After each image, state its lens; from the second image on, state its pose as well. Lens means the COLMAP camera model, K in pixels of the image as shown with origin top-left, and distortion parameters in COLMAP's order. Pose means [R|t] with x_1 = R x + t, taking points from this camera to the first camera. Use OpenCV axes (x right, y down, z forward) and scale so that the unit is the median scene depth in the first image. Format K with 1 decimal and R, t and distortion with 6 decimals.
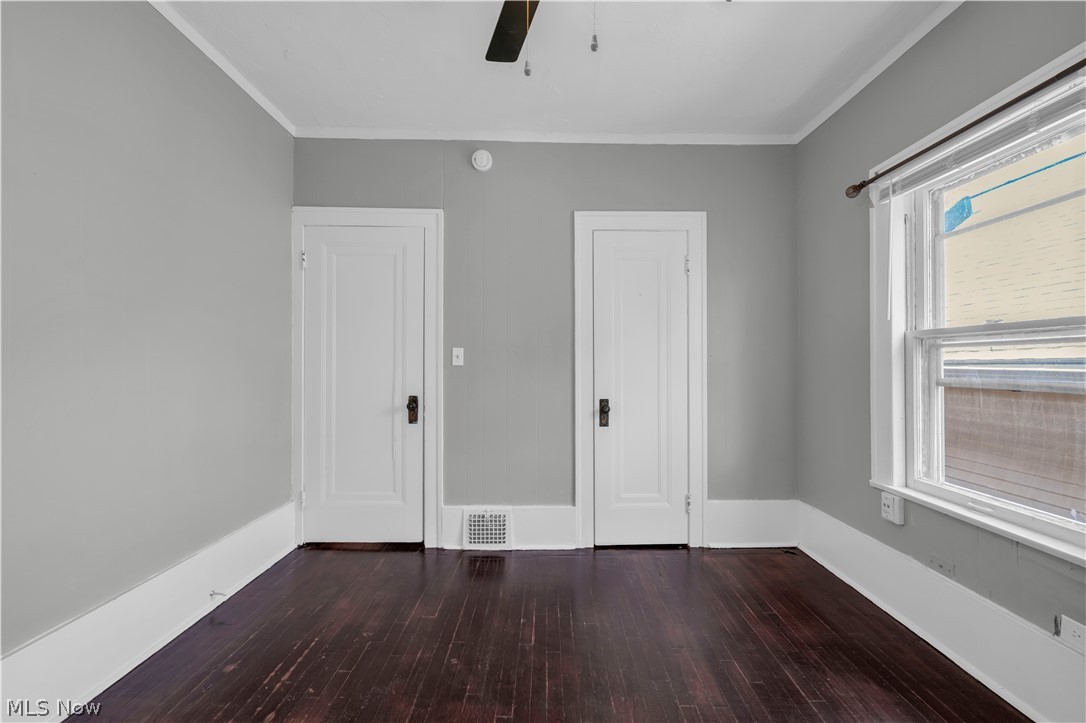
lens RADIAL K [[438.3, 0, 546.0], [0, 438.3, 363.3], [0, 0, 1]] dist [-0.000698, -0.000030]
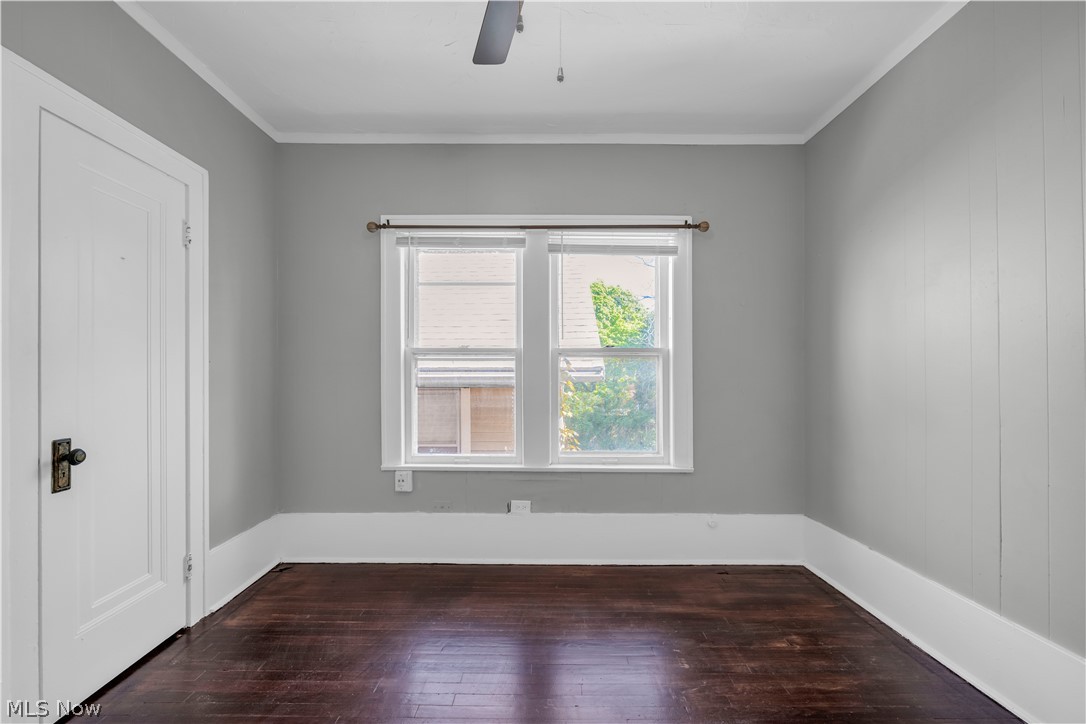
lens RADIAL K [[445.8, 0, 543.5], [0, 445.8, 365.6], [0, 0, 1]] dist [-0.000308, 0.000051]
pose [[0.003669, 0.010869, 0.999934, -0.412567], [-0.003664, 0.999934, -0.010855, -0.003173], [-0.999987, -0.003624, 0.003708, 0.429962]]
